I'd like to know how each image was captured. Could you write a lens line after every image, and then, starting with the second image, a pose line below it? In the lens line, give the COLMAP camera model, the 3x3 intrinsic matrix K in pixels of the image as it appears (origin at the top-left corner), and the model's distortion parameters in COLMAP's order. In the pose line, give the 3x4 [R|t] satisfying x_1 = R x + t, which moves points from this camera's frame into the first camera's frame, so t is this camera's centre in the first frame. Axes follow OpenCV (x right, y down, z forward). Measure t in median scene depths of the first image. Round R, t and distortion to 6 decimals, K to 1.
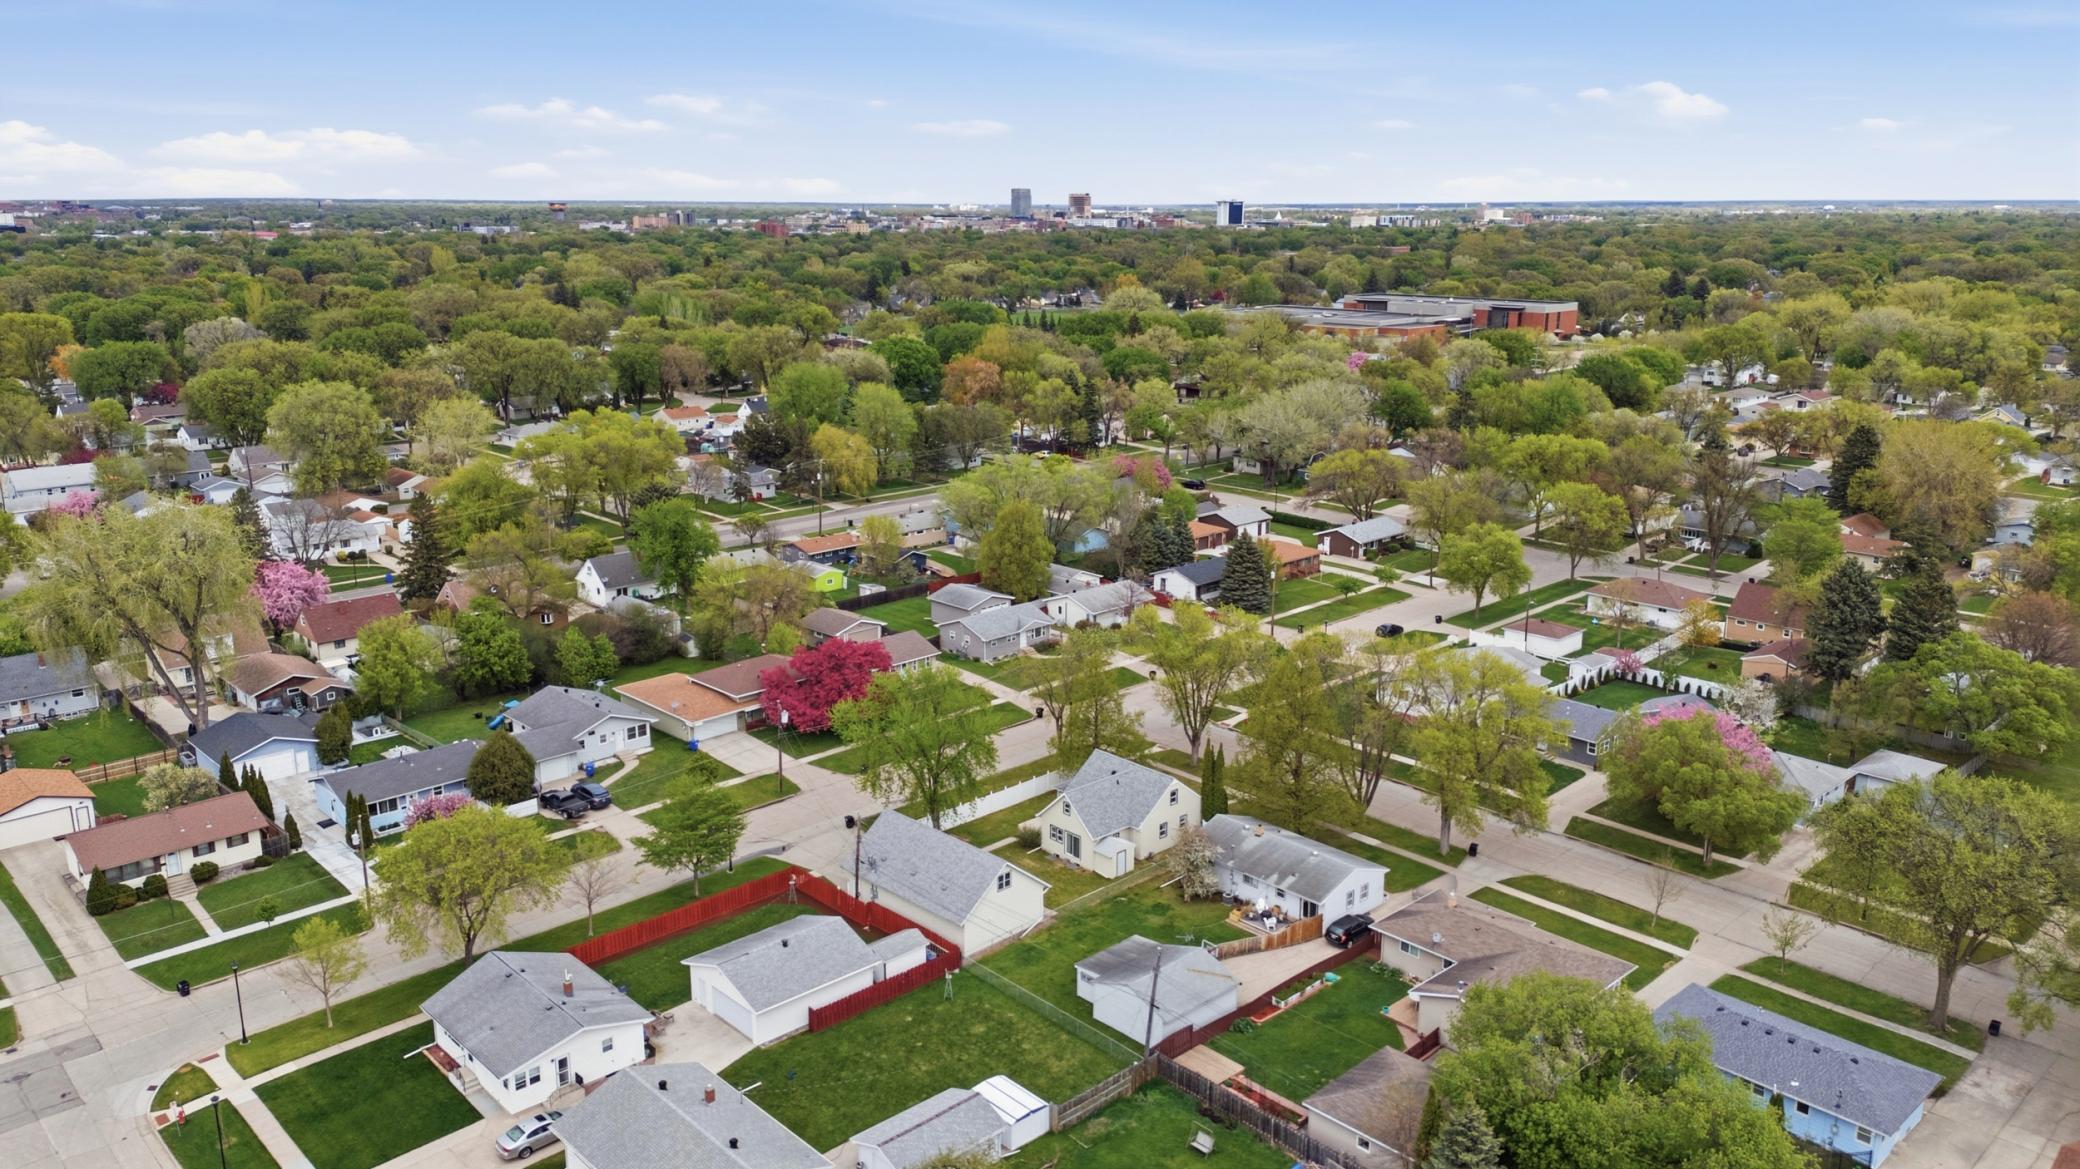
lens RADIAL K [[1518.8, 0, 1053.9], [0, 1518.8, 584.5], [0, 0, 1]] dist [0.096008, -0.004461]
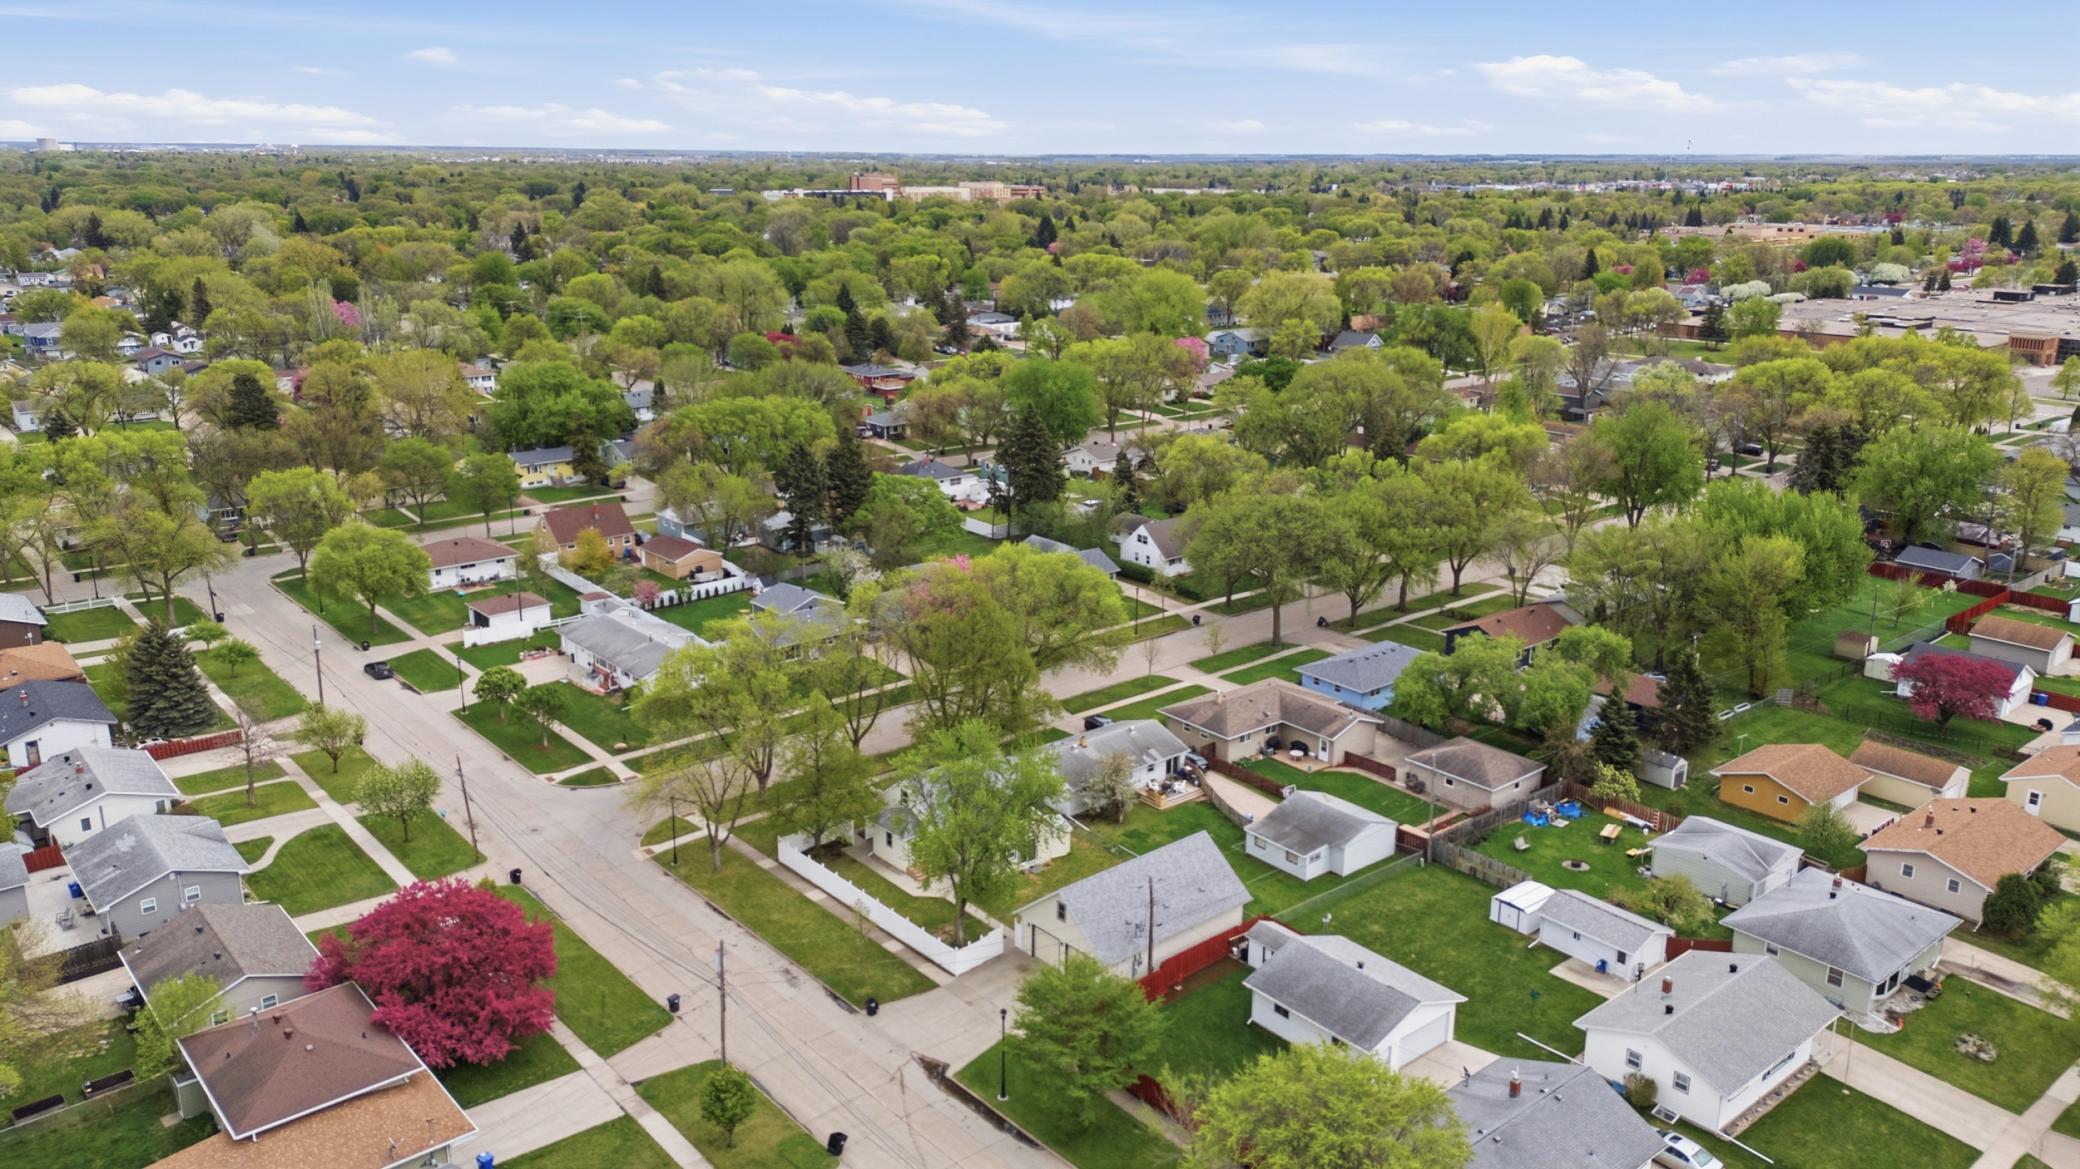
lens RADIAL K [[1518.8, 0, 1053.9], [0, 1518.8, 584.5], [0, 0, 1]] dist [0.096008, -0.004461]
pose [[0.059610, -0.276560, 0.959146, -0.819101], [0.241386, 0.936332, 0.254980, -0.207747], [-0.968597, 0.216325, 0.122573, 0.837607]]
